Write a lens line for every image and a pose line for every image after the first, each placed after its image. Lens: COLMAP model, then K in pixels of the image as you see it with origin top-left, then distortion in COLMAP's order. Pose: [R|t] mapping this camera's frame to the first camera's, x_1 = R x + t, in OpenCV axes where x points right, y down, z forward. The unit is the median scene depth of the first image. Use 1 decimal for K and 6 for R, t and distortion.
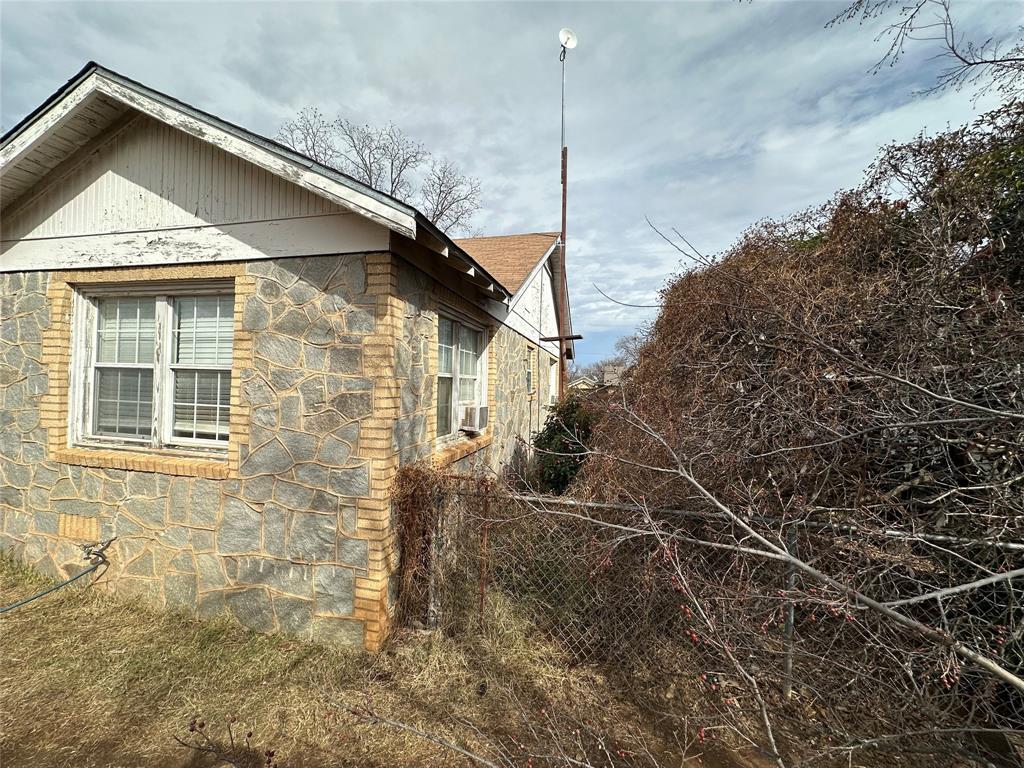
lens RADIAL K [[408.4, 0, 510.6], [0, 408.4, 383.4], [0, 0, 1]] dist [-0.003261, 0.001138]
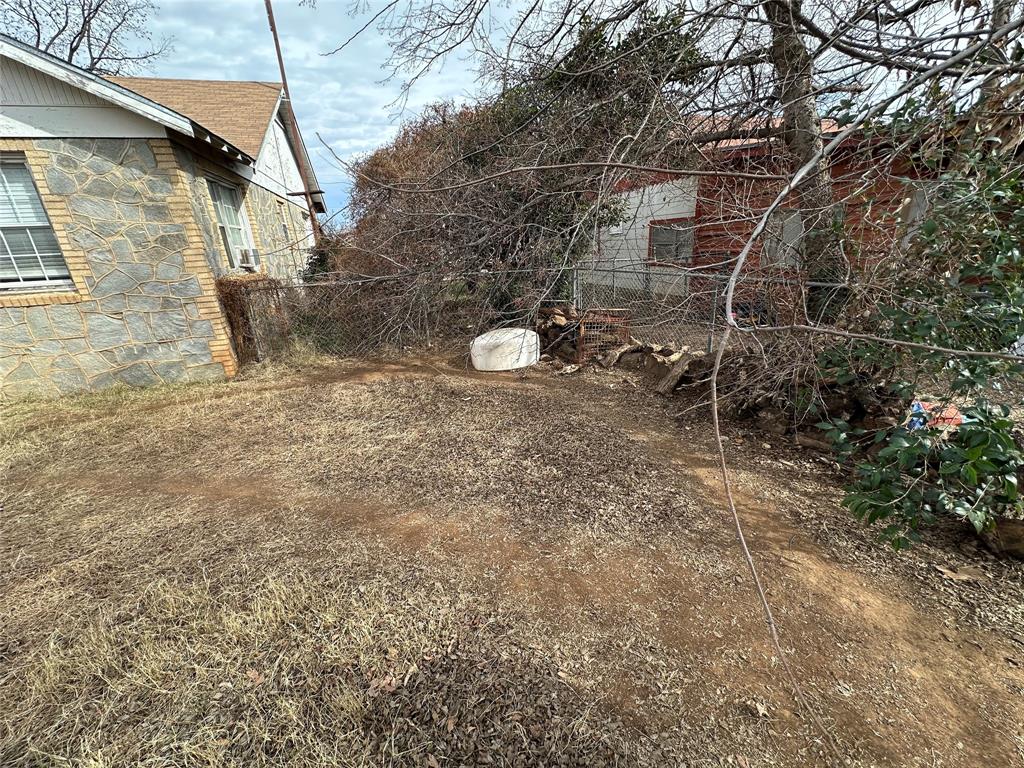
lens RADIAL K [[408.4, 0, 509.8], [0, 408.4, 384.7], [0, 0, 1]] dist [-0.003261, 0.001138]
pose [[0.863914, -0.231211, 0.447431, -0.068392], [0.070057, 0.934927, 0.347856, 0.107965], [-0.498744, -0.269171, 0.823894, -1.142008]]
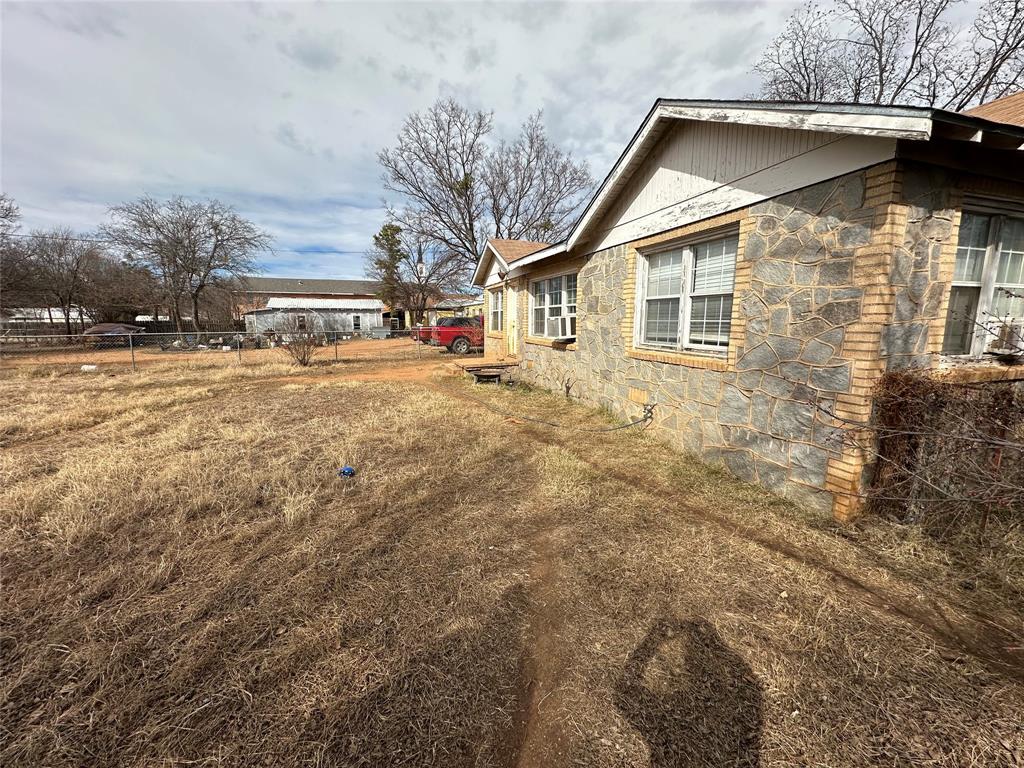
lens RADIAL K [[408.4, 0, 511.2], [0, 408.4, 384.7], [0, 0, 1]] dist [-0.003261, 0.001138]
pose [[0.522850, 0.105174, -0.845912, 0.114872], [0.018142, 0.990762, 0.134397, 0.077421], [0.852232, -0.085616, 0.516112, -0.370205]]
